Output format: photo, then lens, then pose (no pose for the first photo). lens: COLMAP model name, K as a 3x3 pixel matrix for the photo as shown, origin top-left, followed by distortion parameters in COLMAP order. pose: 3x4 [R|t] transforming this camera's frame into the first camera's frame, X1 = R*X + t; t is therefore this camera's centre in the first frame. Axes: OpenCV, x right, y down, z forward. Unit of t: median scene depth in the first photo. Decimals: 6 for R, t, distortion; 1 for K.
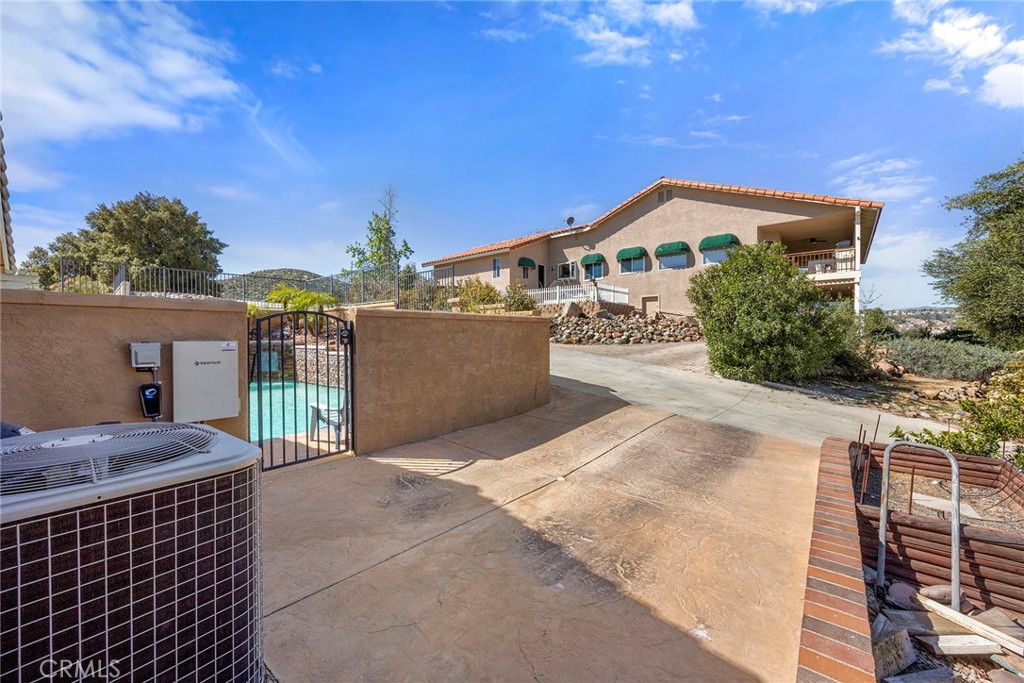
lens RADIAL K [[407.6, 0, 511.6], [0, 407.6, 341.3], [0, 0, 1]] dist [0.008778, -0.000340]
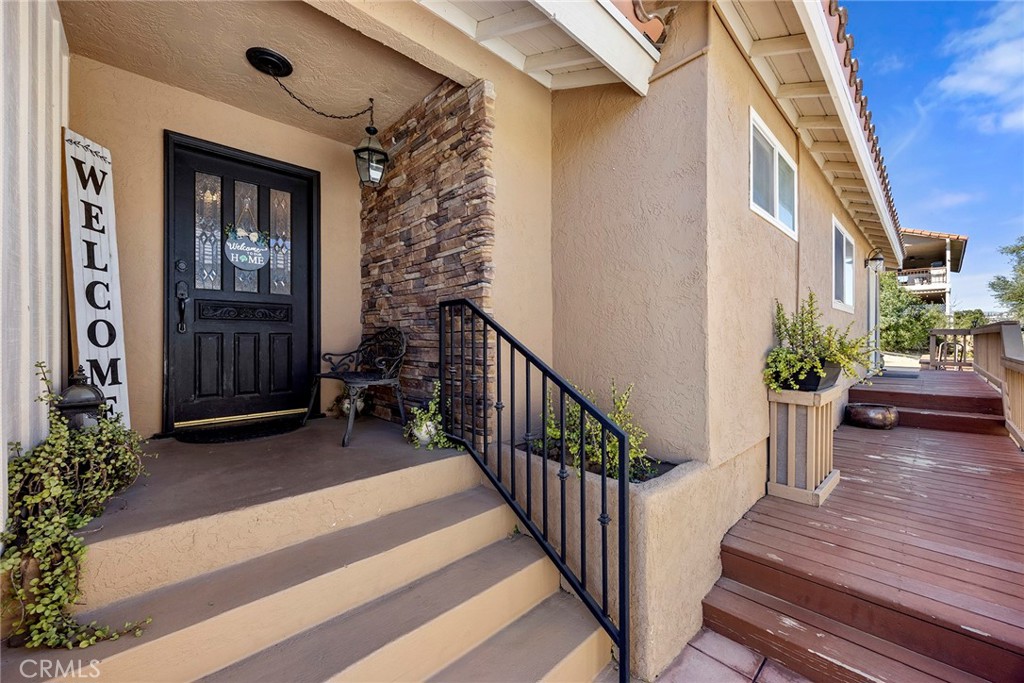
lens RADIAL K [[407.6, 0, 514.0], [0, 407.6, 342.7], [0, 0, 1]] dist [0.008778, -0.000340]
pose [[0.992094, 0.006086, -0.125351, -0.459755], [-0.006682, 0.999968, -0.004332, 0.047889], [0.125321, 0.005135, 0.992103, -0.591298]]
